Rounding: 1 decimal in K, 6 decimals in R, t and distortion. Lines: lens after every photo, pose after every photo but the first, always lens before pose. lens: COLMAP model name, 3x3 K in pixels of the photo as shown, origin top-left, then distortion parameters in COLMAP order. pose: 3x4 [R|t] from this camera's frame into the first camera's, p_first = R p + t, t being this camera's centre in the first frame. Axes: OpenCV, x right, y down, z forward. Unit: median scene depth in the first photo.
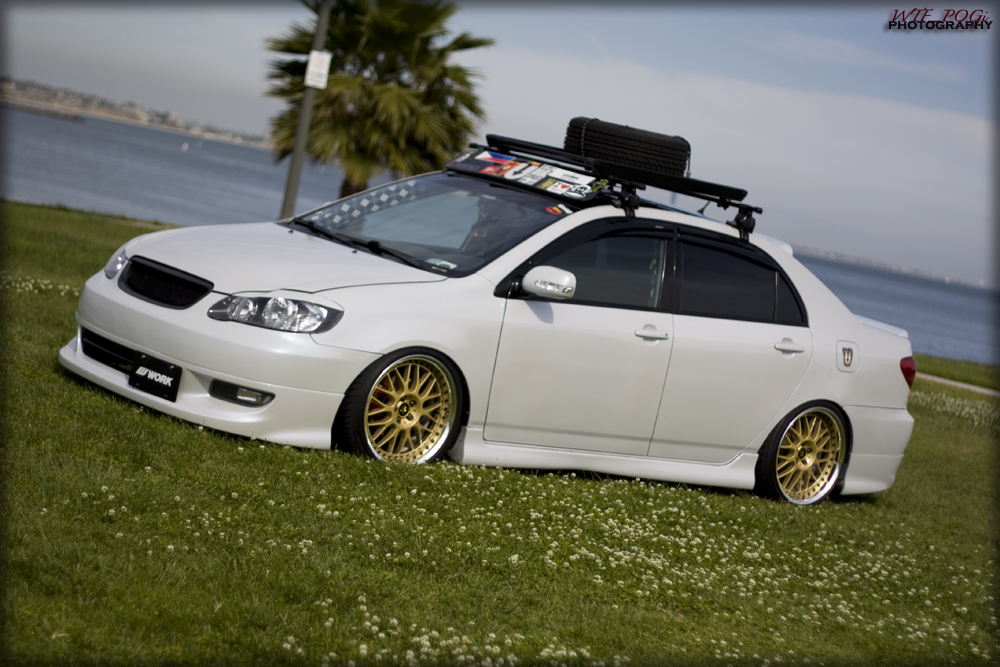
lens RADIAL K [[2332.0, 0, 500.0], [0, 2332.0, 333.5], [0, 0, 1]] dist [-0.090318, 0.150638]
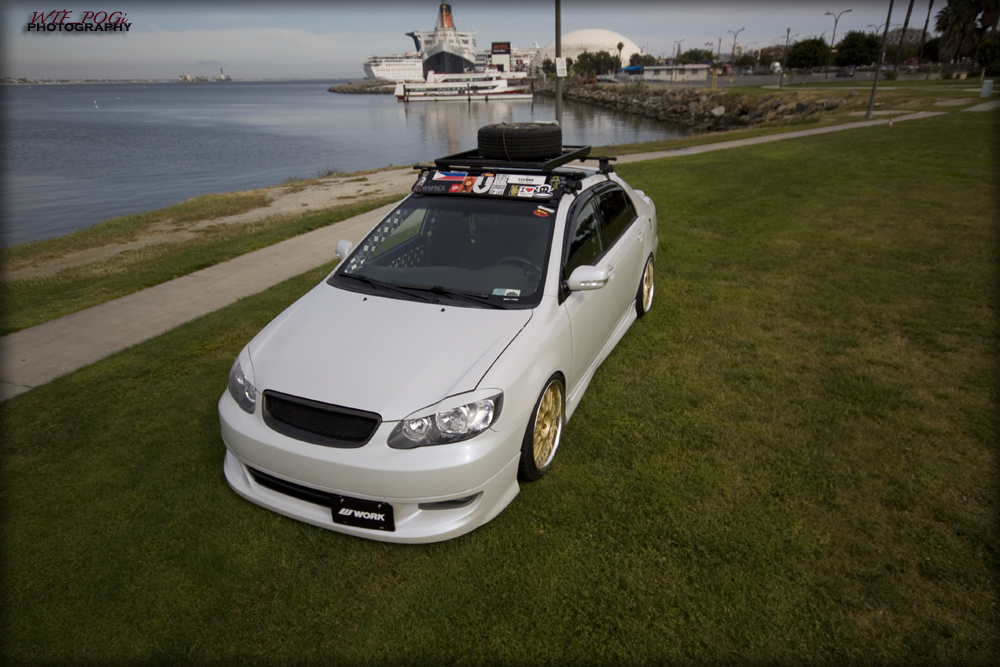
lens RADIAL K [[616.4, 0, 500.0], [0, 616.4, 333.5], [0, 0, 1]] dist [0.007348, 0.001851]
pose [[0.868906, -0.387308, 0.308211, -0.140612], [0.255788, 0.884441, 0.390303, -0.142478], [-0.423762, -0.260300, 0.867566, 0.707368]]
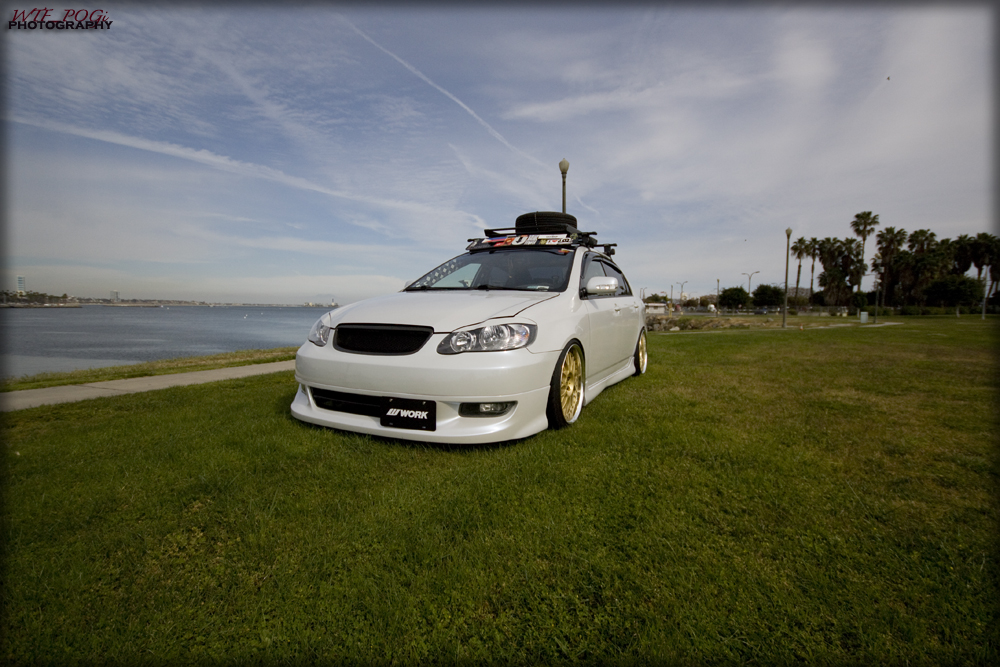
lens RADIAL K [[456.9, 0, 506.9], [0, 456.9, 345.6], [0, 0, 1]] dist [-0.000136, -0.000097]
pose [[0.889398, -0.236678, 0.391094, -0.176296], [0.222065, 0.971500, 0.082917, -0.022170], [-0.399573, 0.013102, 0.916608, 0.724886]]
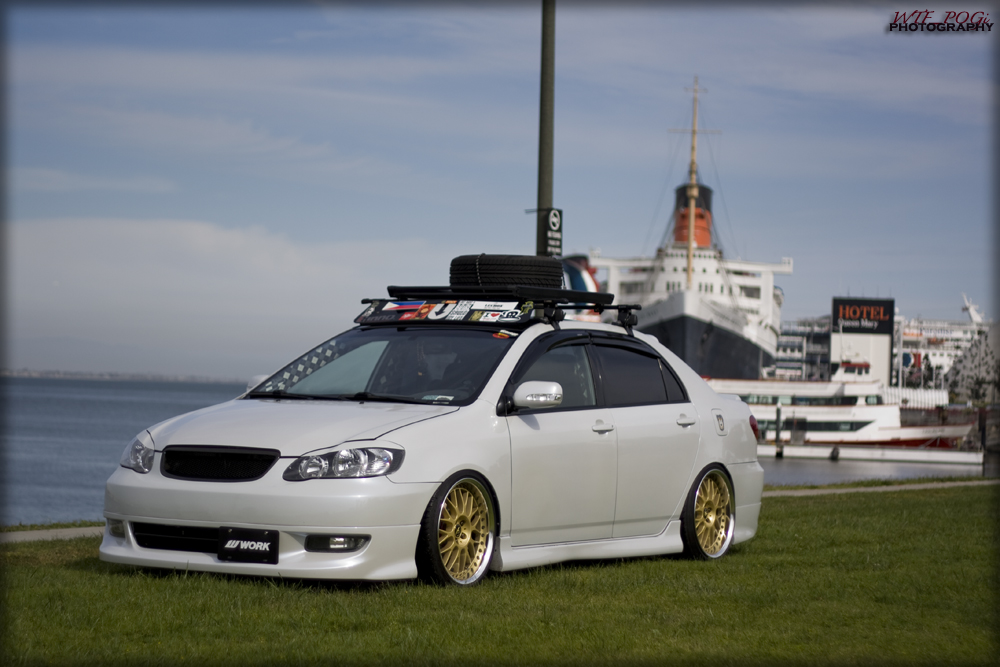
lens RADIAL K [[2332.0, 0, 500.0], [0, 2332.0, 333.5], [0, 0, 1]] dist [-0.090318, 0.150638]
pose [[0.930306, -0.185401, 0.316475, -0.341397], [0.210165, 0.976598, -0.045677, -0.003351], [-0.300601, 0.109005, 0.947500, -0.053757]]
